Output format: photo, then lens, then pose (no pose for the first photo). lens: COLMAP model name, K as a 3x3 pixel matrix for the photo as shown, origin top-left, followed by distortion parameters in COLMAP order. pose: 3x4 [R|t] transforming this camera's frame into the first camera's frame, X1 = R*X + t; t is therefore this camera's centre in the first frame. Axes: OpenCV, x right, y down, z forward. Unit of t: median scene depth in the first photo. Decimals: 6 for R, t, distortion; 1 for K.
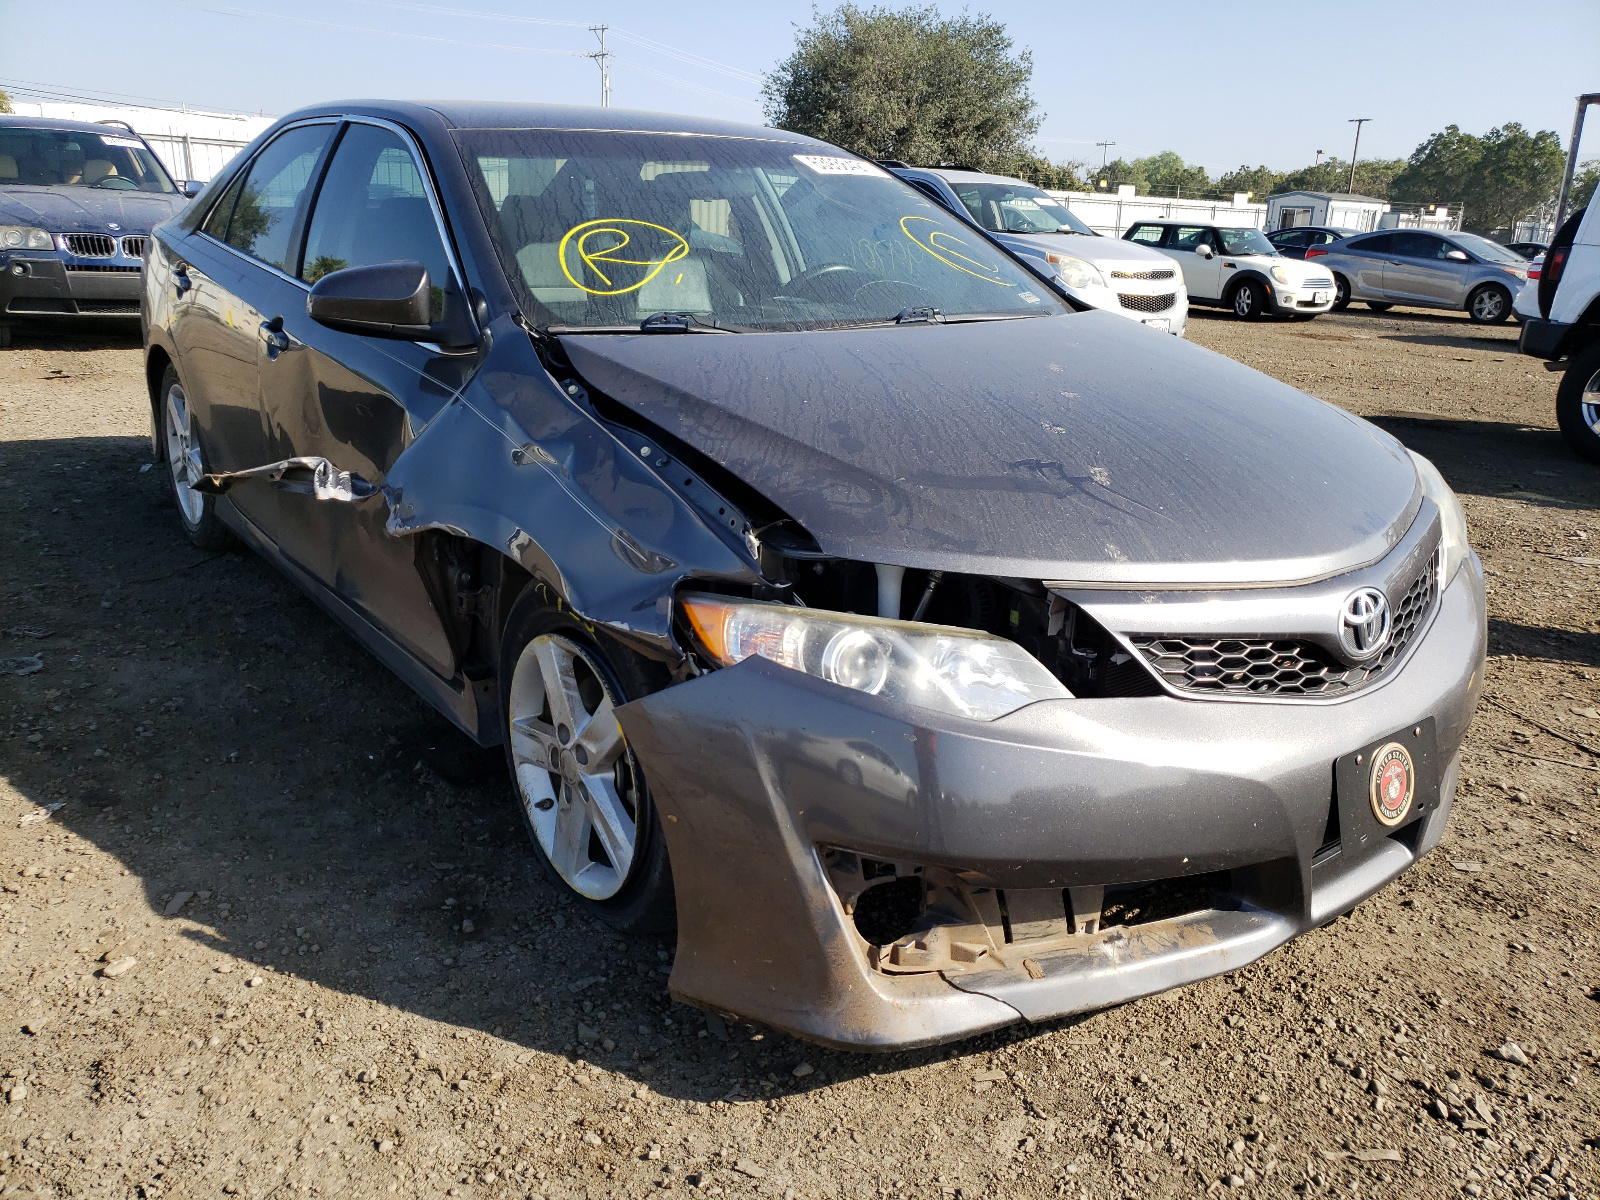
lens RADIAL K [[1218.2, 0, 808.5], [0, 1218.2, 604.9], [0, 0, 1]] dist [0.002877, 0.026781]
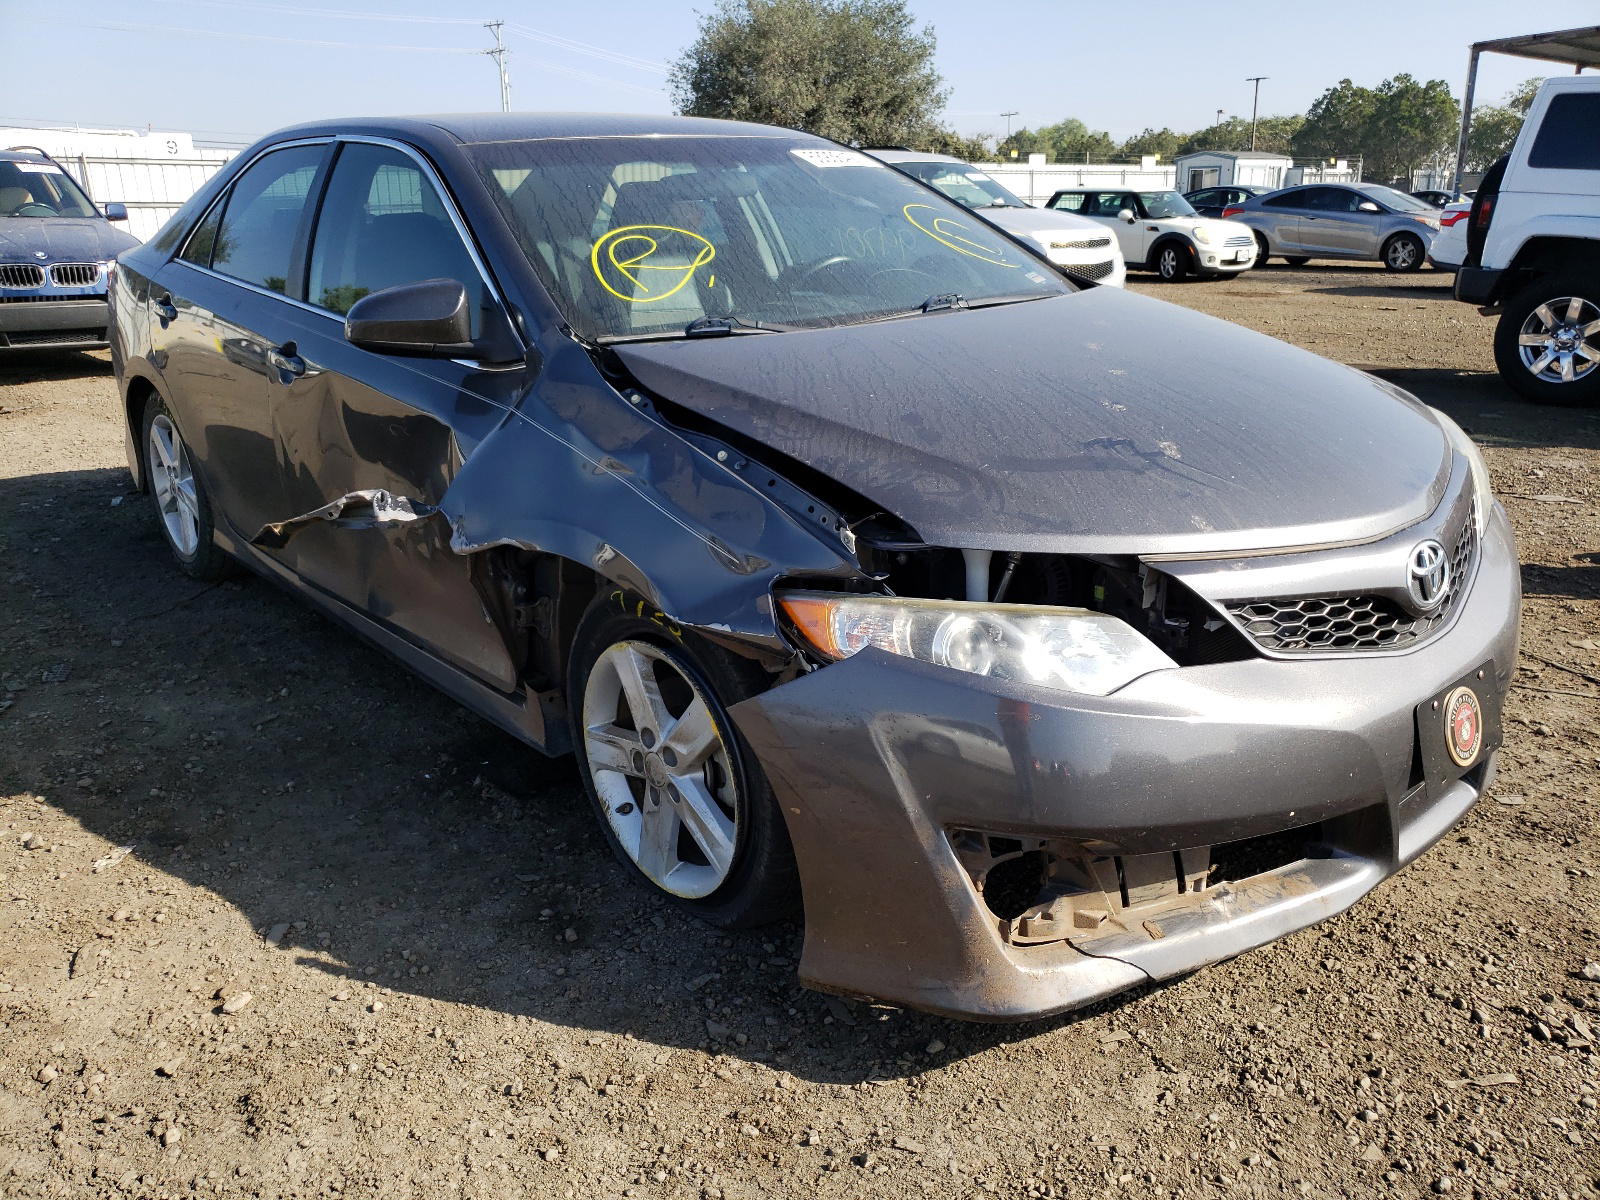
lens RADIAL K [[1218.2, 0, 805.8], [0, 1218.2, 595.7], [0, 0, 1]] dist [0.002877, 0.026781]
pose [[0.996560, -0.070161, 0.044111, -0.120242], [0.069950, 0.997531, 0.006311, -0.010719], [-0.044445, -0.003203, 0.999007, -0.019454]]
